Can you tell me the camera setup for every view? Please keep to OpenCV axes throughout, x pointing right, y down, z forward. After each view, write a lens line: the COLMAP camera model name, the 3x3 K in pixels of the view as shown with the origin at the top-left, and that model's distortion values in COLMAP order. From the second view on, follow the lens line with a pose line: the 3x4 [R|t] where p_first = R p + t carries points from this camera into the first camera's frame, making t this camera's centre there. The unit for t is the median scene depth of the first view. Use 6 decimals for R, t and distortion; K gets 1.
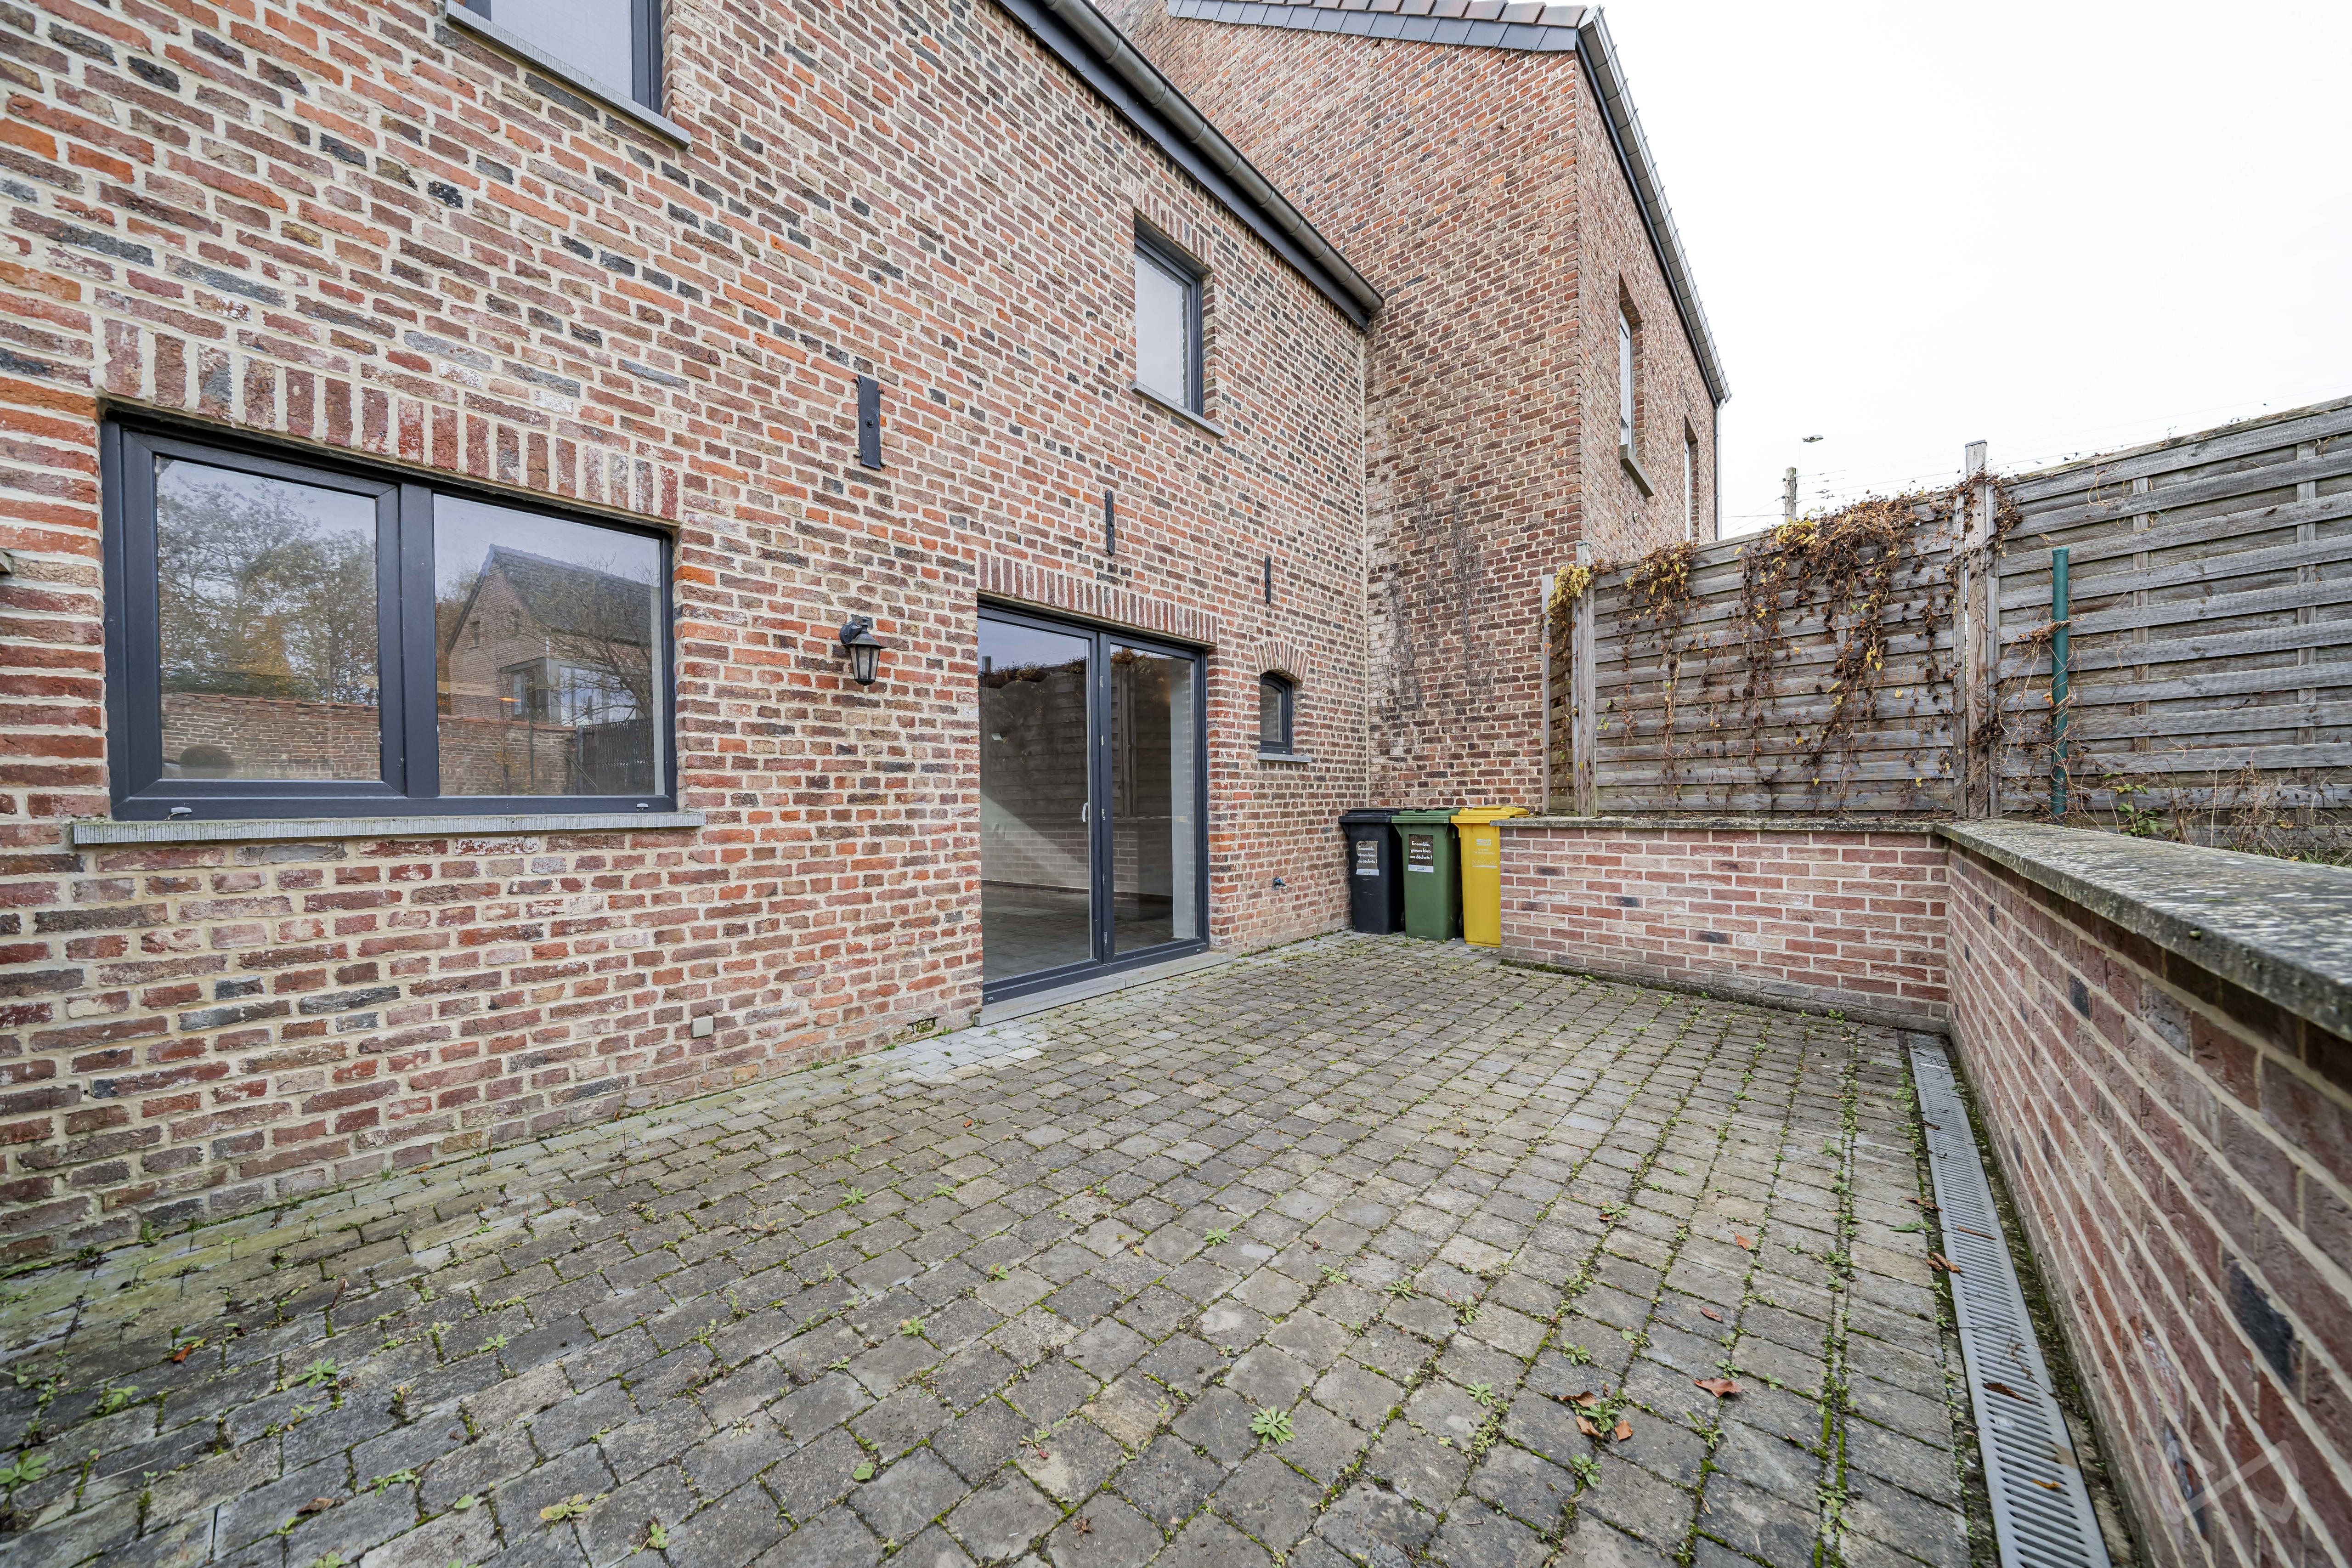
lens RADIAL K [[812.8, 0, 1170.4], [0, 812.8, 806.9], [0, 0, 1]] dist [-0.005611, 0.000112]
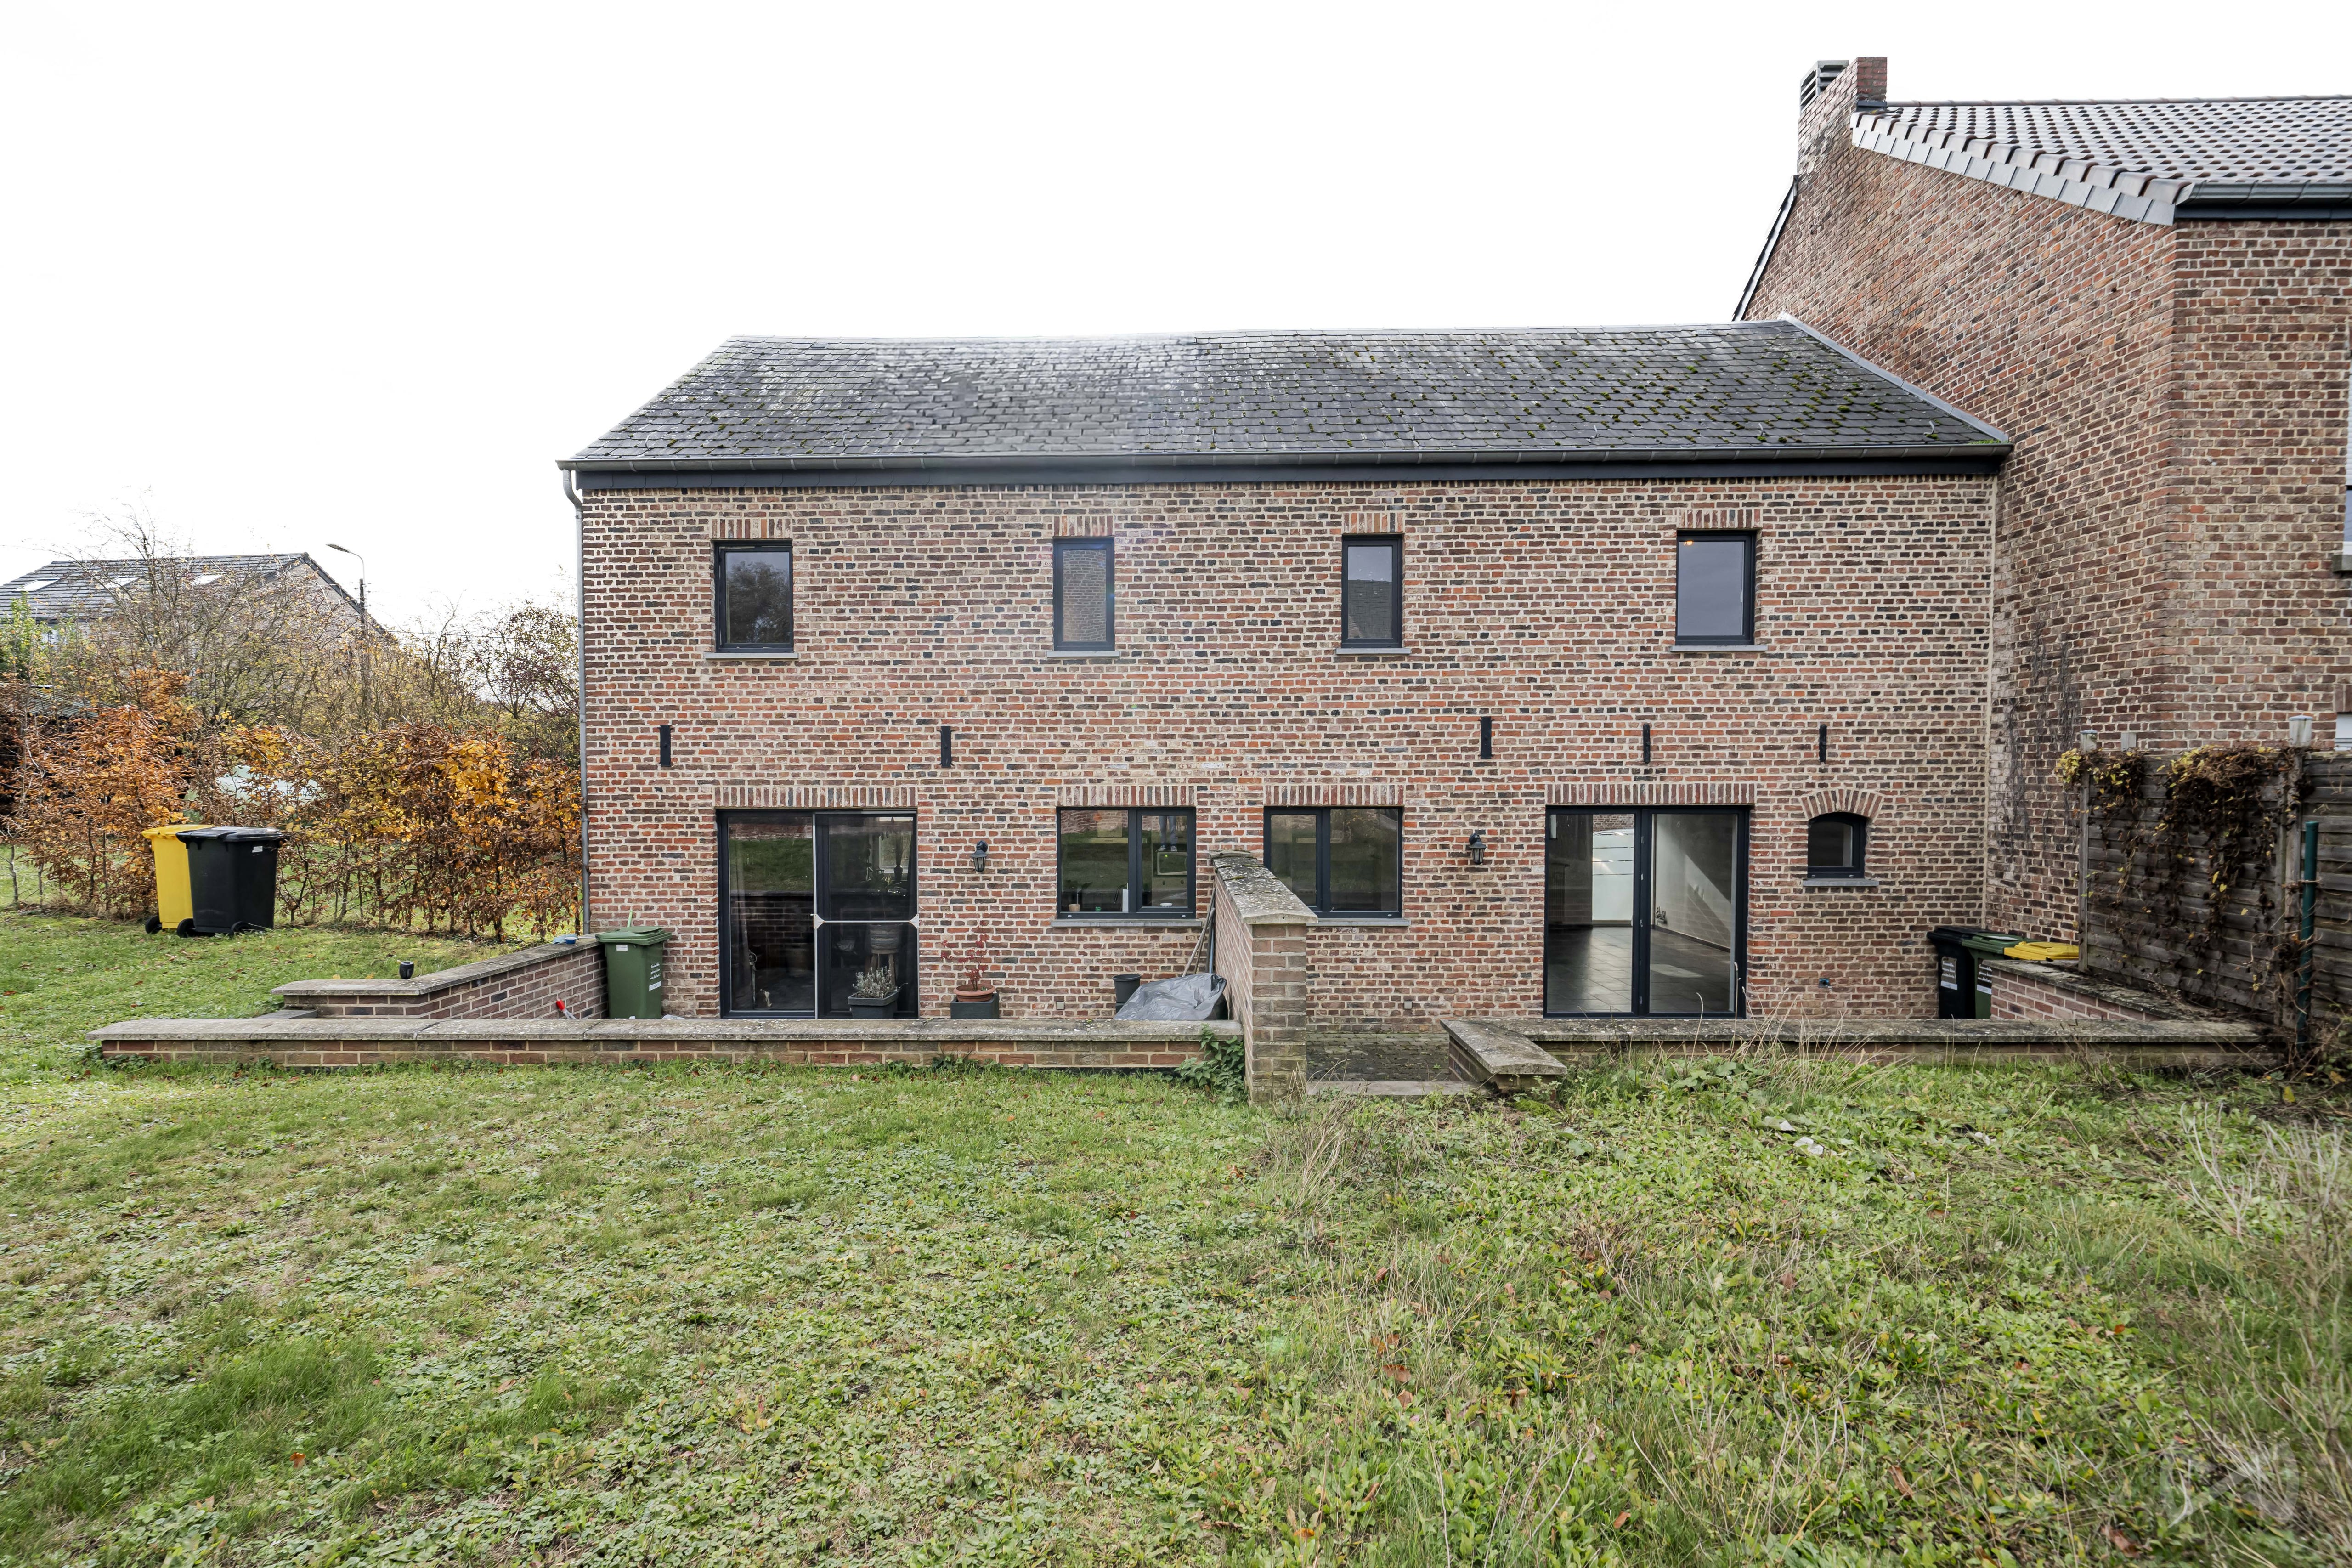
lens RADIAL K [[1089.4, 0, 1173.0], [0, 1089.4, 790.4], [0, 0, 1]] dist [0.001450, 0.000565]
pose [[0.666708, 0.028042, -0.744791, 0.685291], [-0.016136, 0.999601, 0.023191, -0.220034], [0.745144, -0.003444, 0.666894, -0.855996]]
